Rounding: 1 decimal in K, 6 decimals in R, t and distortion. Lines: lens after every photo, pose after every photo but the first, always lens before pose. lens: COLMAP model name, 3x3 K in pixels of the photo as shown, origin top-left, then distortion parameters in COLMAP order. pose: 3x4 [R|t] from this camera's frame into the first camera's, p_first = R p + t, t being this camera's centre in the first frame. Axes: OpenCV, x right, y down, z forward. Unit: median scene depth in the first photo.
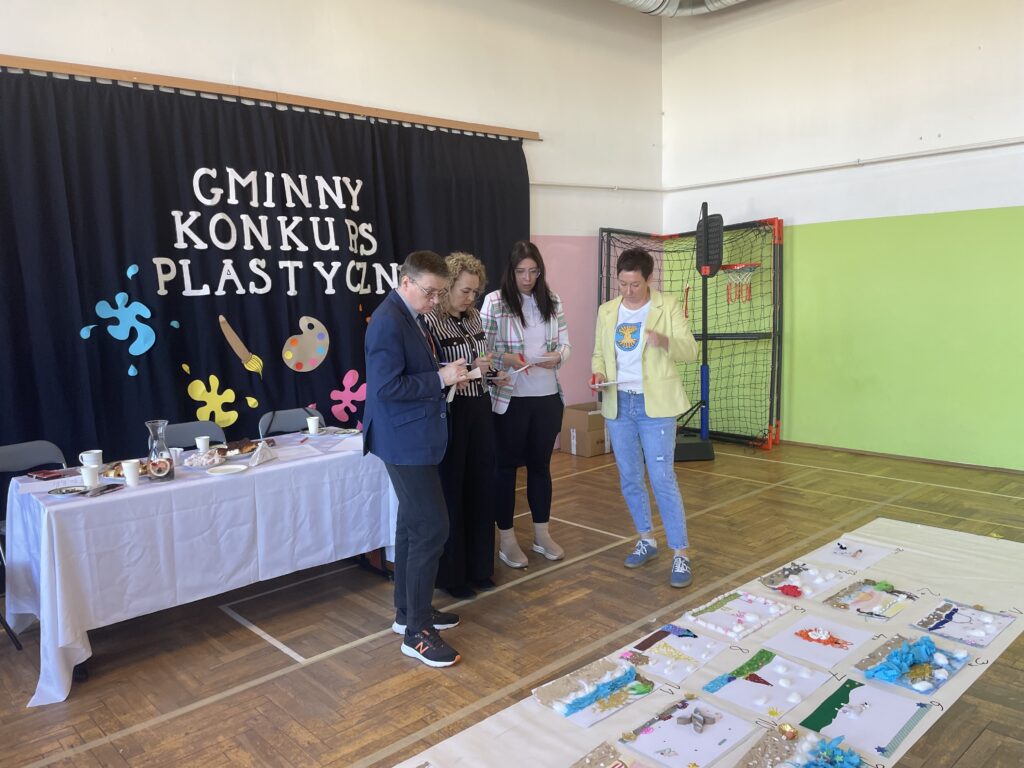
lens RADIAL K [[778.6, 0, 512.0], [0, 778.6, 384.0], [0, 0, 1]] dist [0.096366, -0.133932]
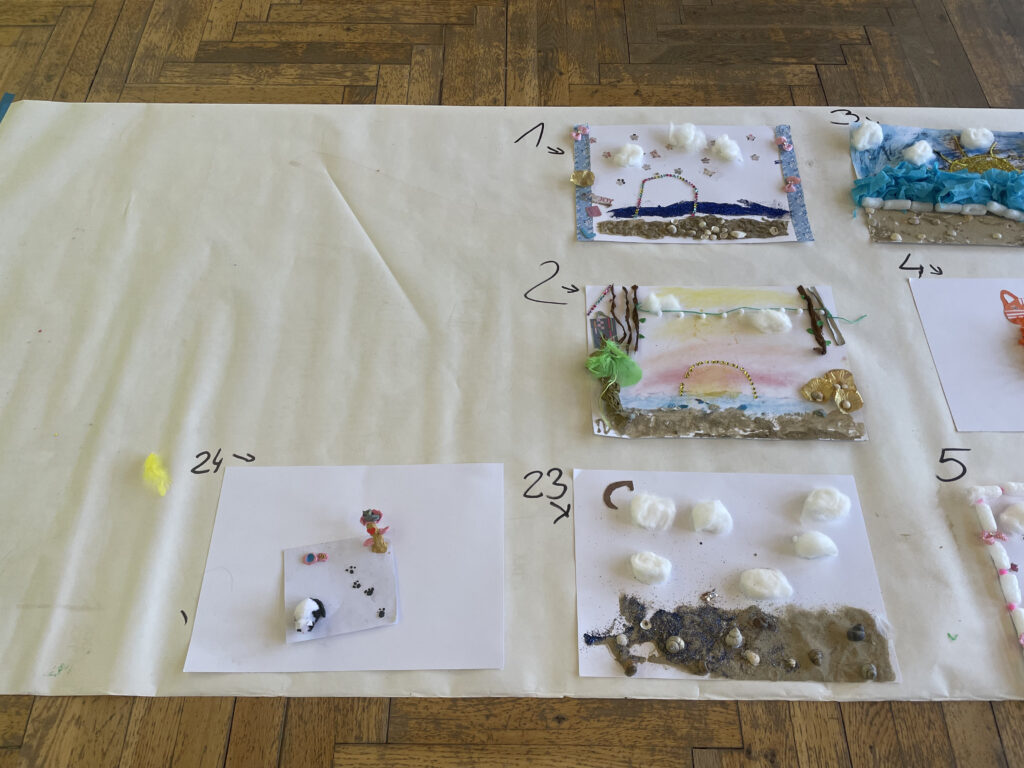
lens RADIAL K [[780.5, 0, 500.8], [0, 780.5, 386.6], [0, 0, 1]] dist [0.095133, -0.129184]
pose [[-0.734238, -0.569518, 0.369519, 0.293848], [0.102917, 0.444632, 0.889781, -0.029796], [-0.671046, 0.691341, -0.267853, 0.878093]]
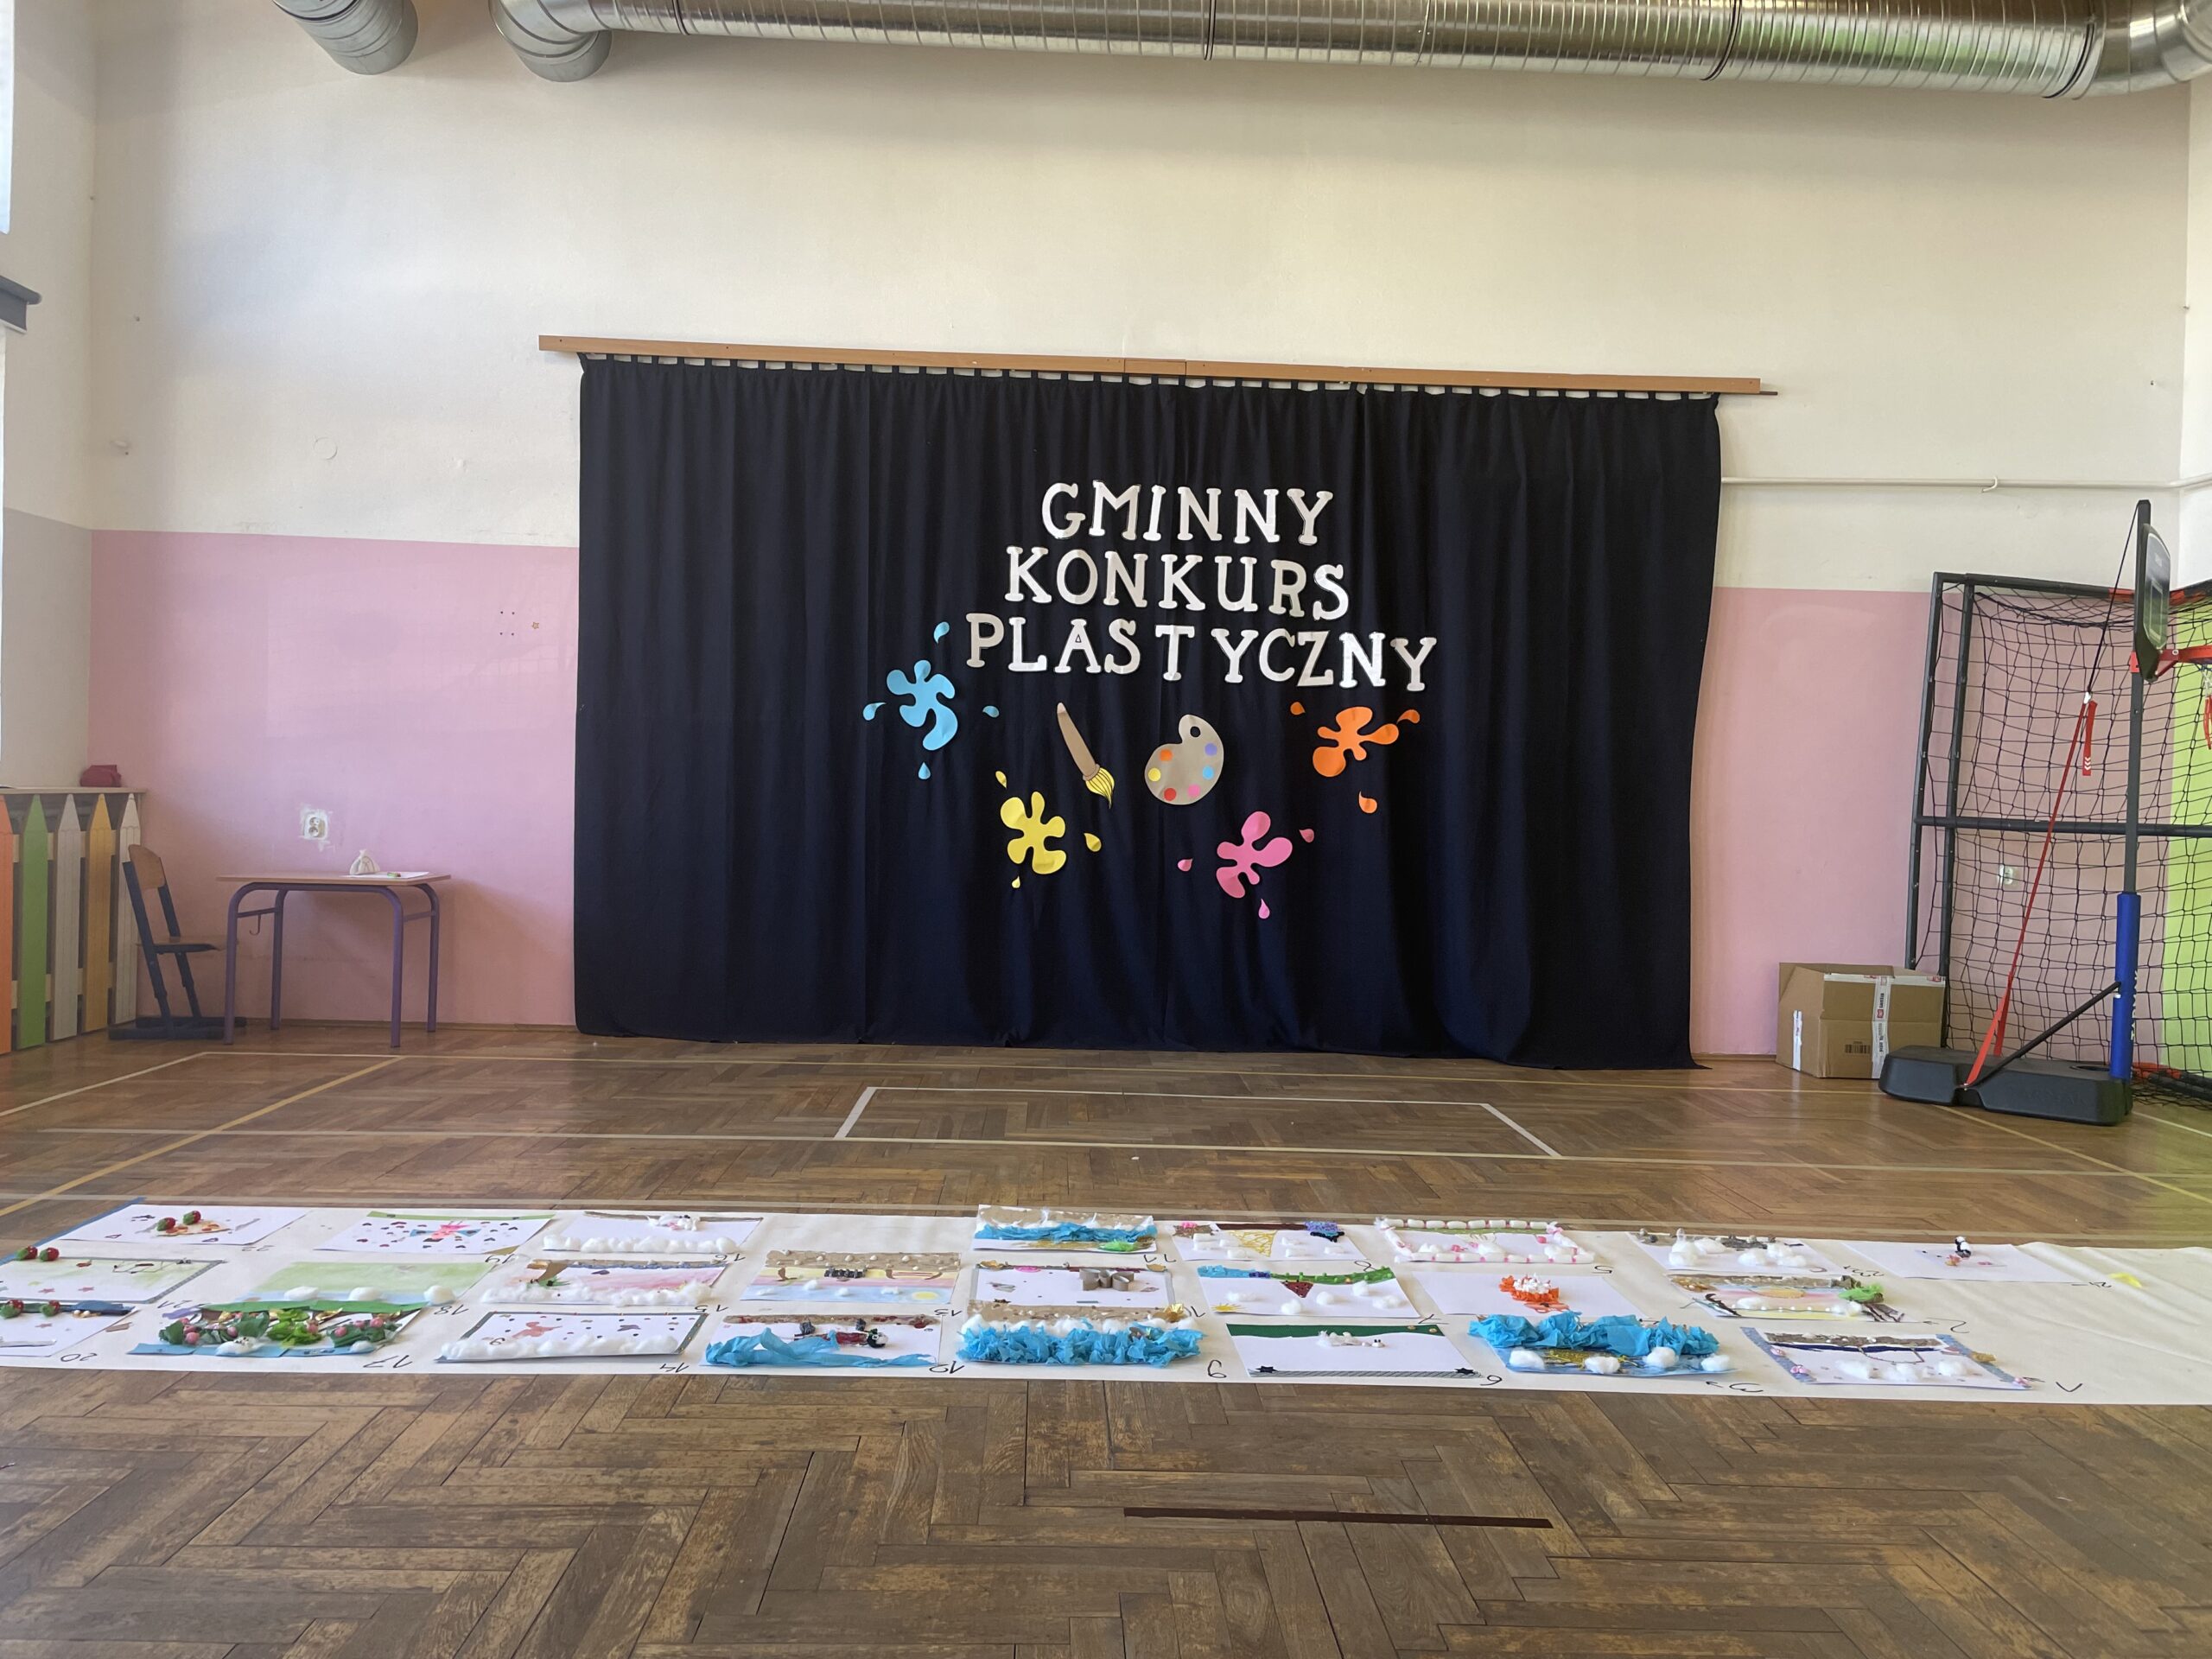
lens RADIAL K [[1662.9, 0, 1100.1], [0, 1662.9, 820.4], [0, 0, 1]] dist [0.094864, -0.127111]
pose [[0.756046, 0.068118, -0.650964, 0.578227], [-0.136330, 0.989145, -0.054831, 0.082113], [0.640163, 0.130201, 0.757125, -0.011154]]
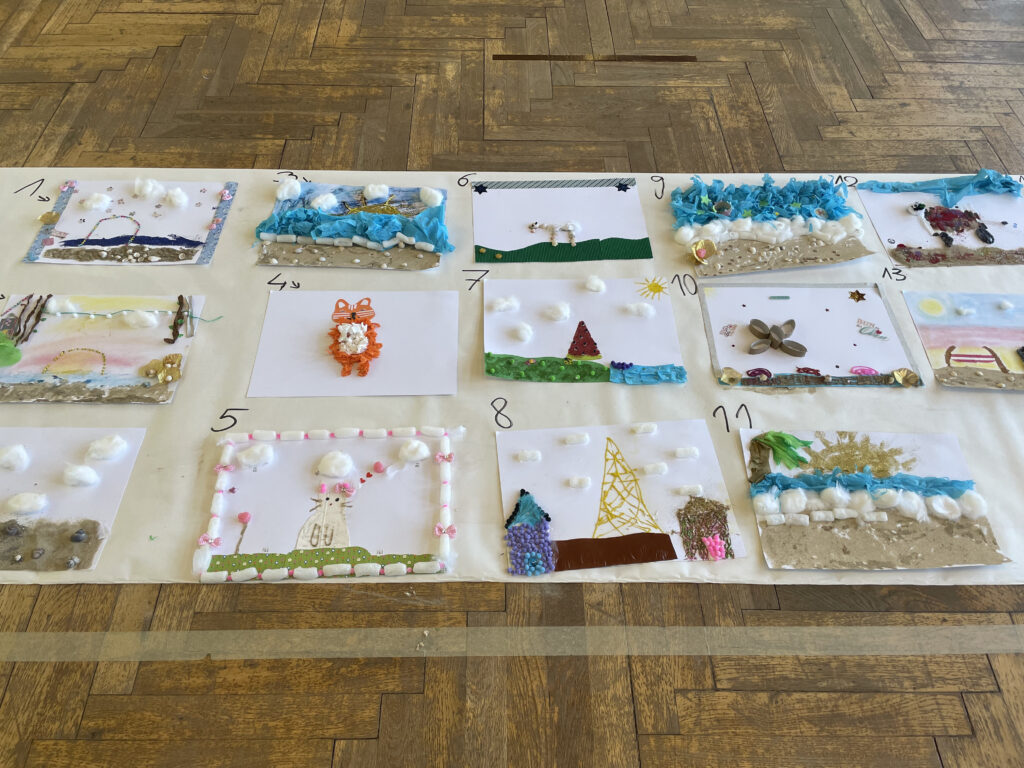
lens RADIAL K [[780.5, 0, 500.8], [0, 780.5, 386.6], [0, 0, 1]] dist [0.095133, -0.129184]
pose [[-0.743586, -0.511457, 0.430688, 0.060743], [0.094122, 0.557645, 0.824726, -0.044087], [-0.661983, 0.653792, -0.366518, 0.771522]]
